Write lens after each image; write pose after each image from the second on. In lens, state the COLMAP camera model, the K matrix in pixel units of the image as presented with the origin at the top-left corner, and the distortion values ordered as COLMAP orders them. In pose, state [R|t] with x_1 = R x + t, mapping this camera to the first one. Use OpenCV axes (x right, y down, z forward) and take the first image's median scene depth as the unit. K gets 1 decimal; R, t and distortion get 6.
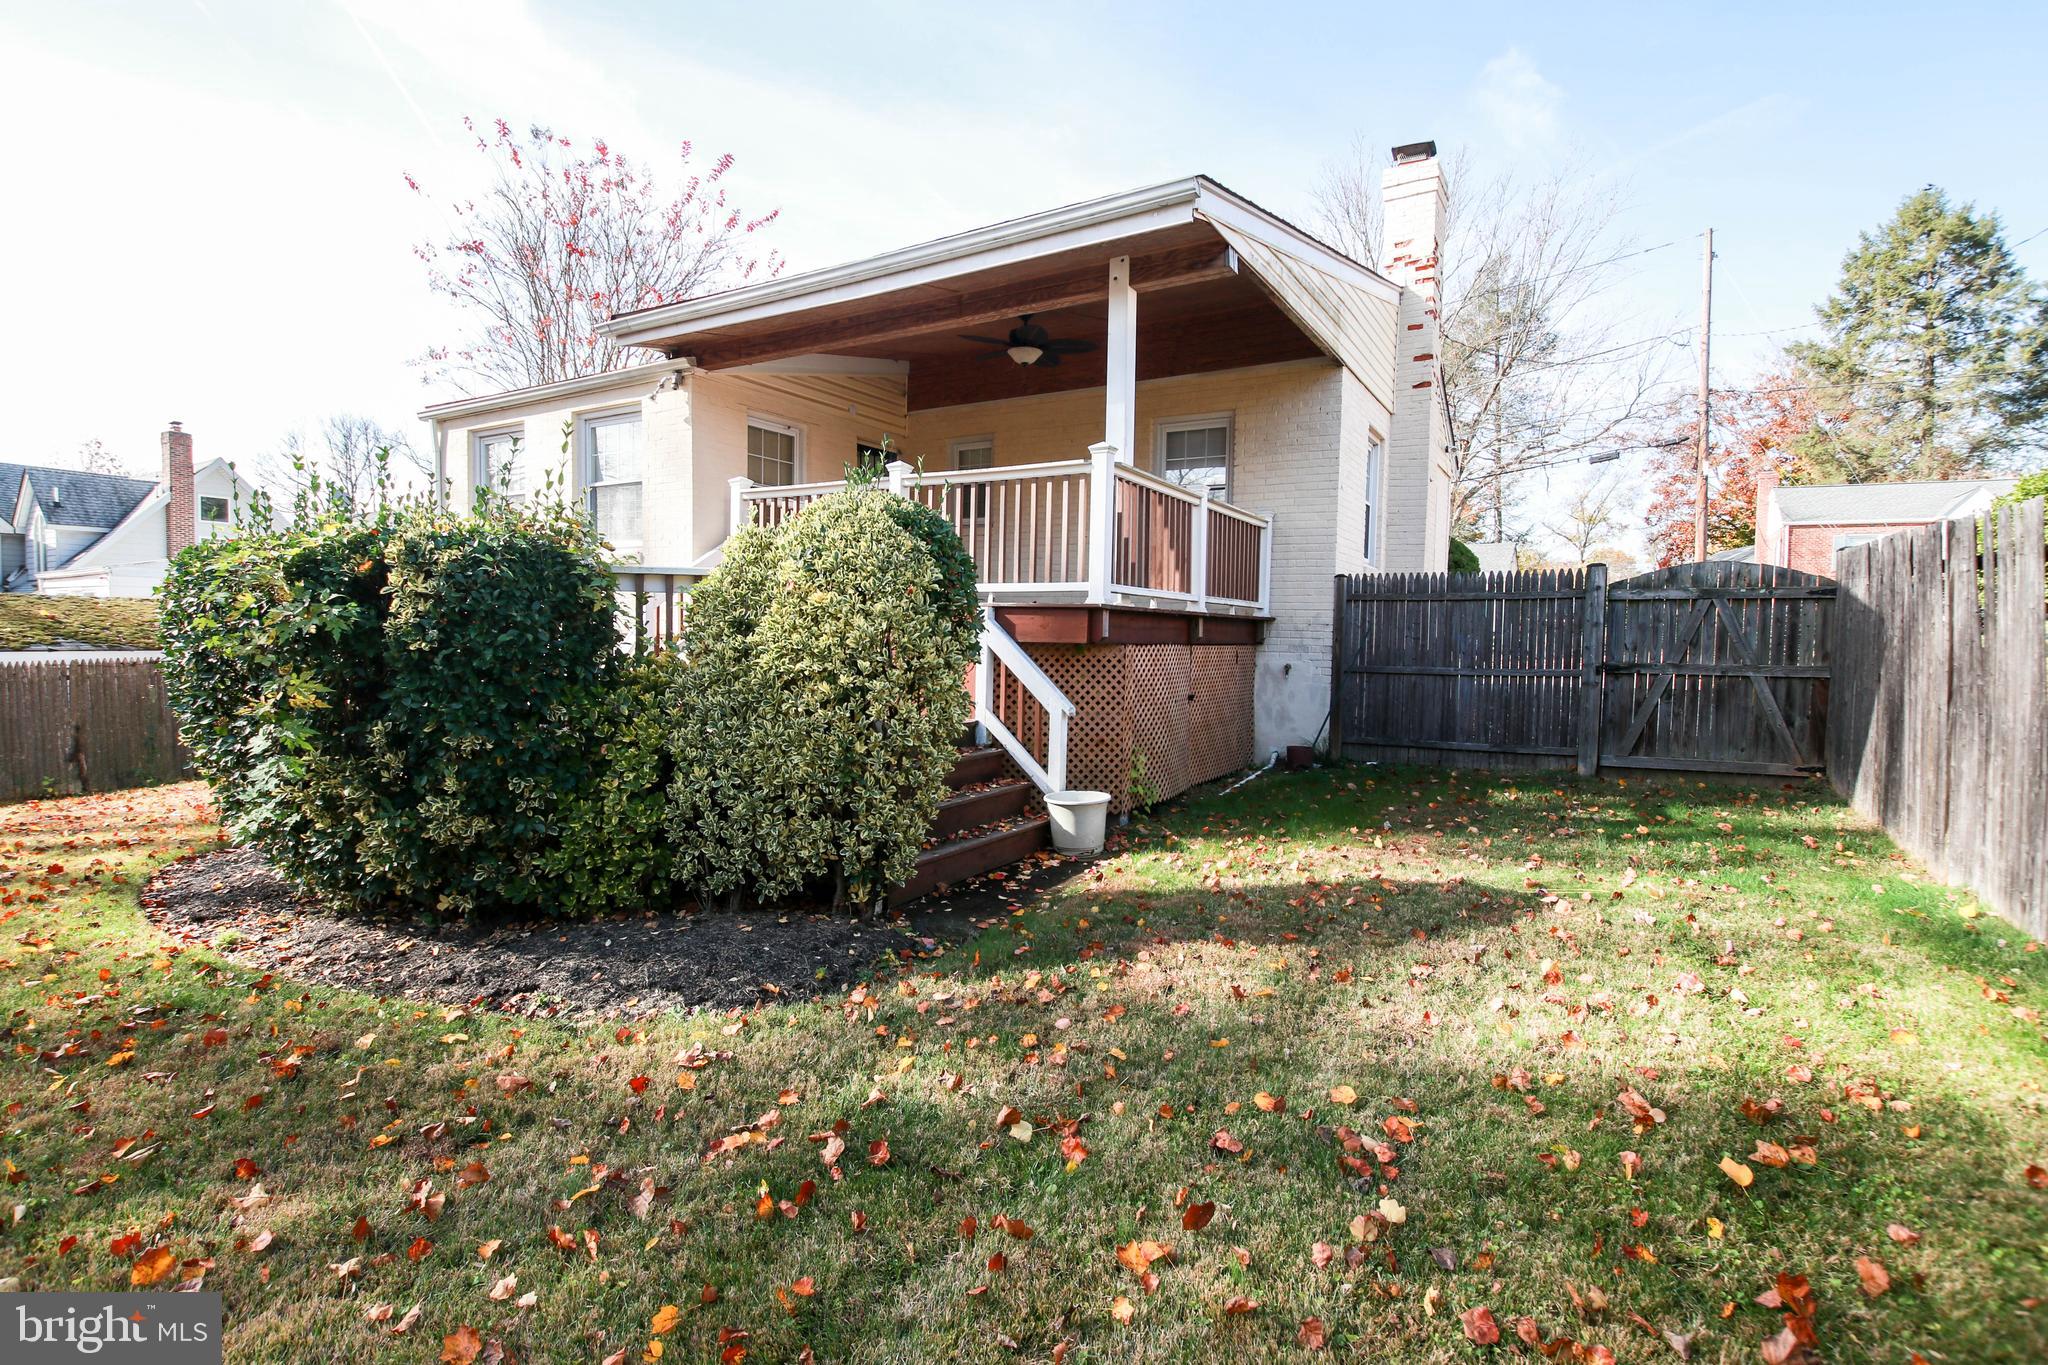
lens RADIAL K [[984.9, 0, 1028.1], [0, 984.9, 664.2], [0, 0, 1]] dist [-0.024435, 0.001089]
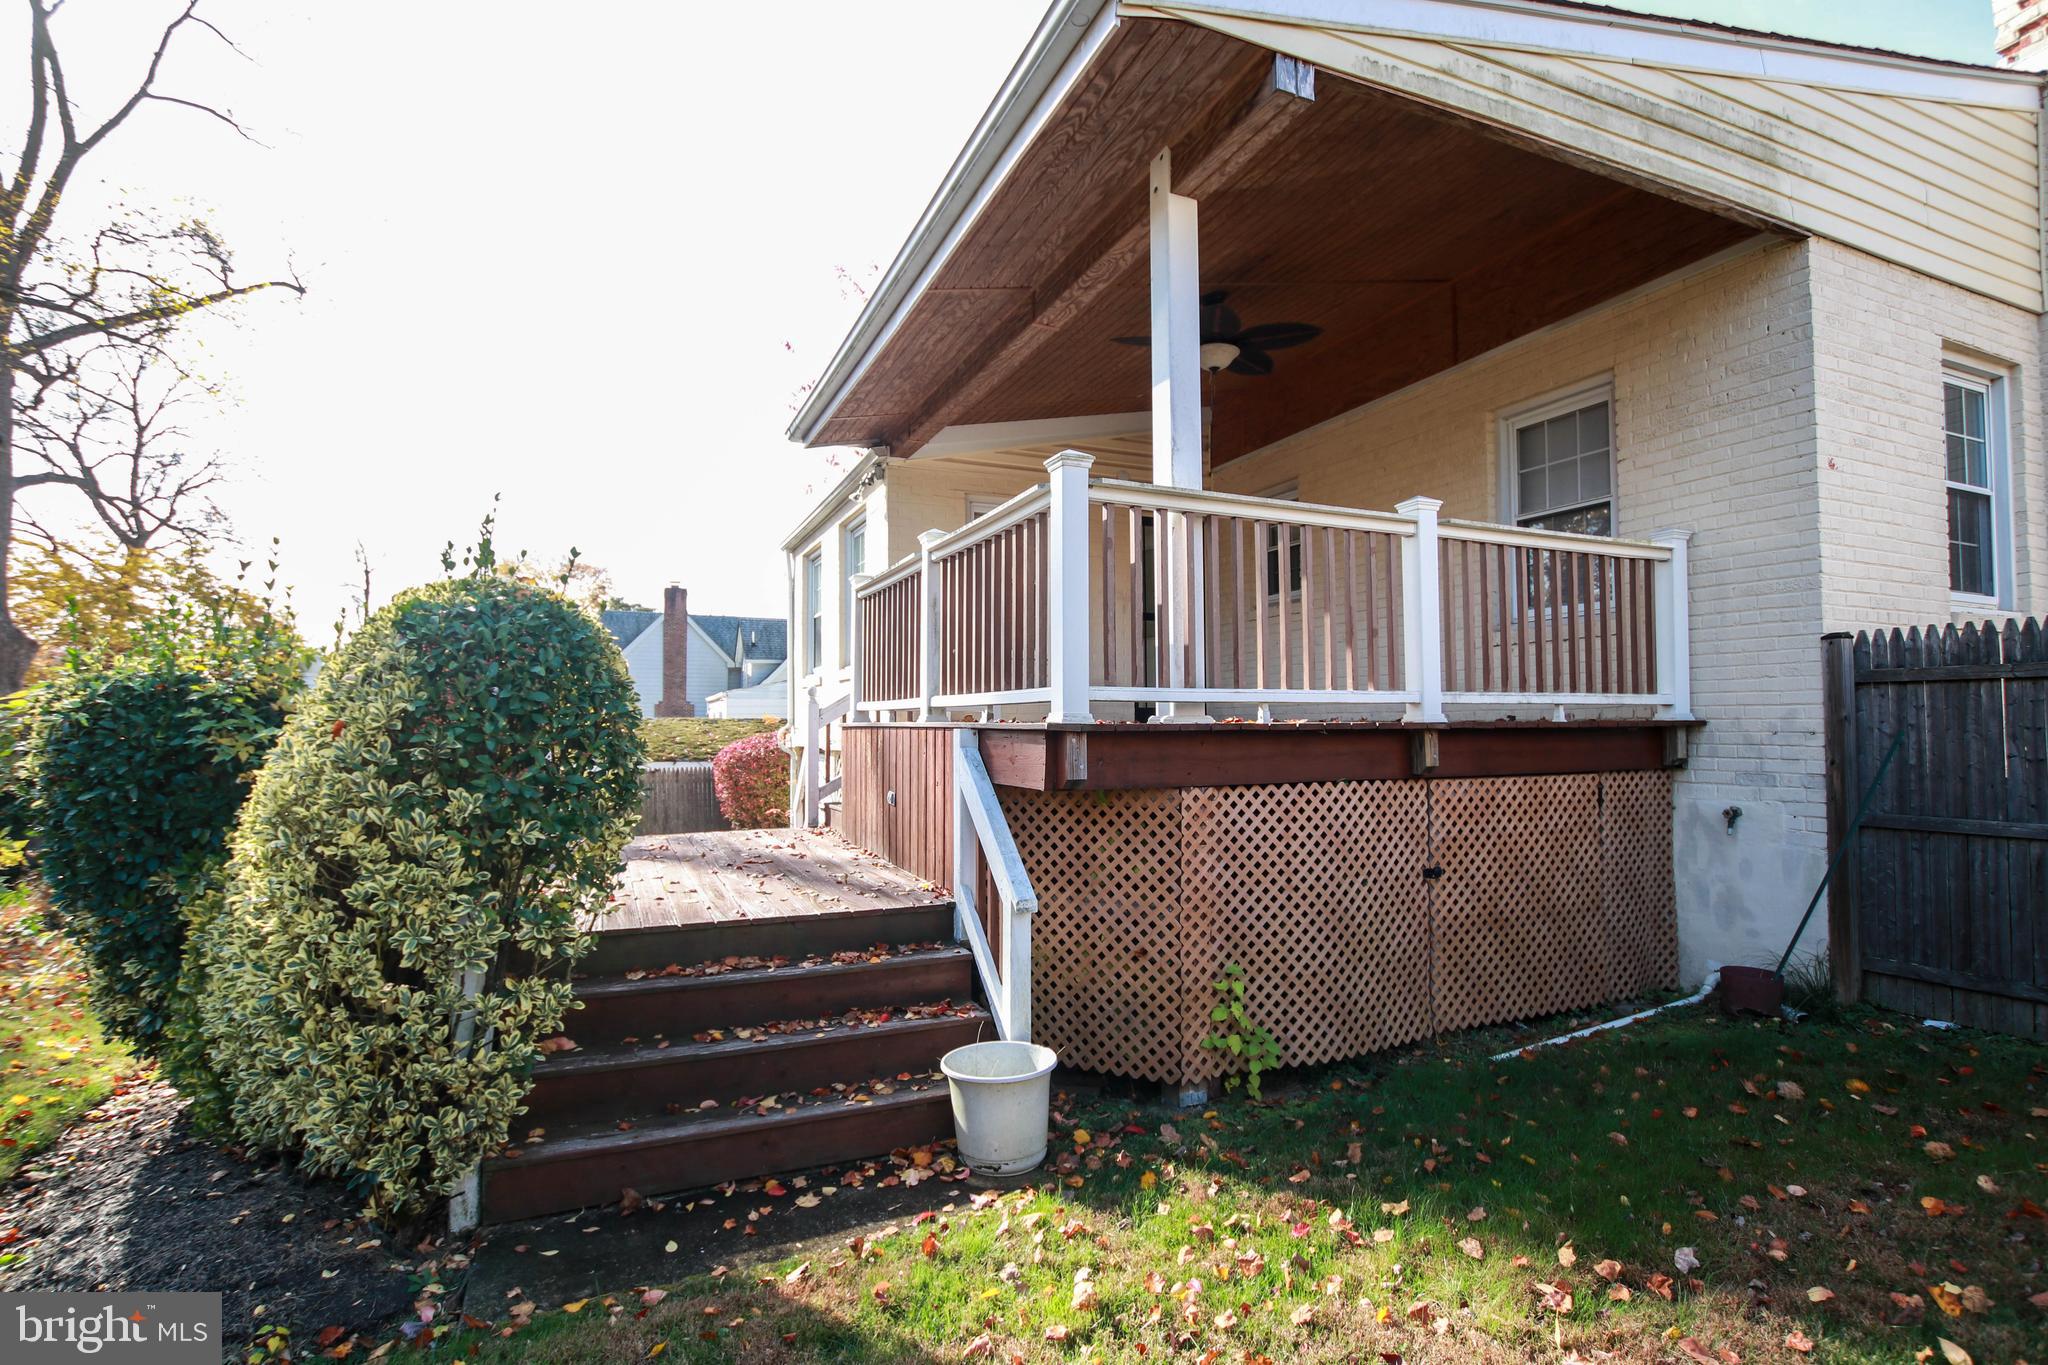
lens RADIAL K [[984.9, 0, 1033.6], [0, 984.9, 676.3], [0, 0, 1]] dist [-0.024435, 0.001089]
pose [[0.809460, -0.047485, -0.585252, 0.345301], [-0.001047, 0.996606, -0.082308, -0.034970], [0.587174, 0.067237, 0.806663, 0.444924]]
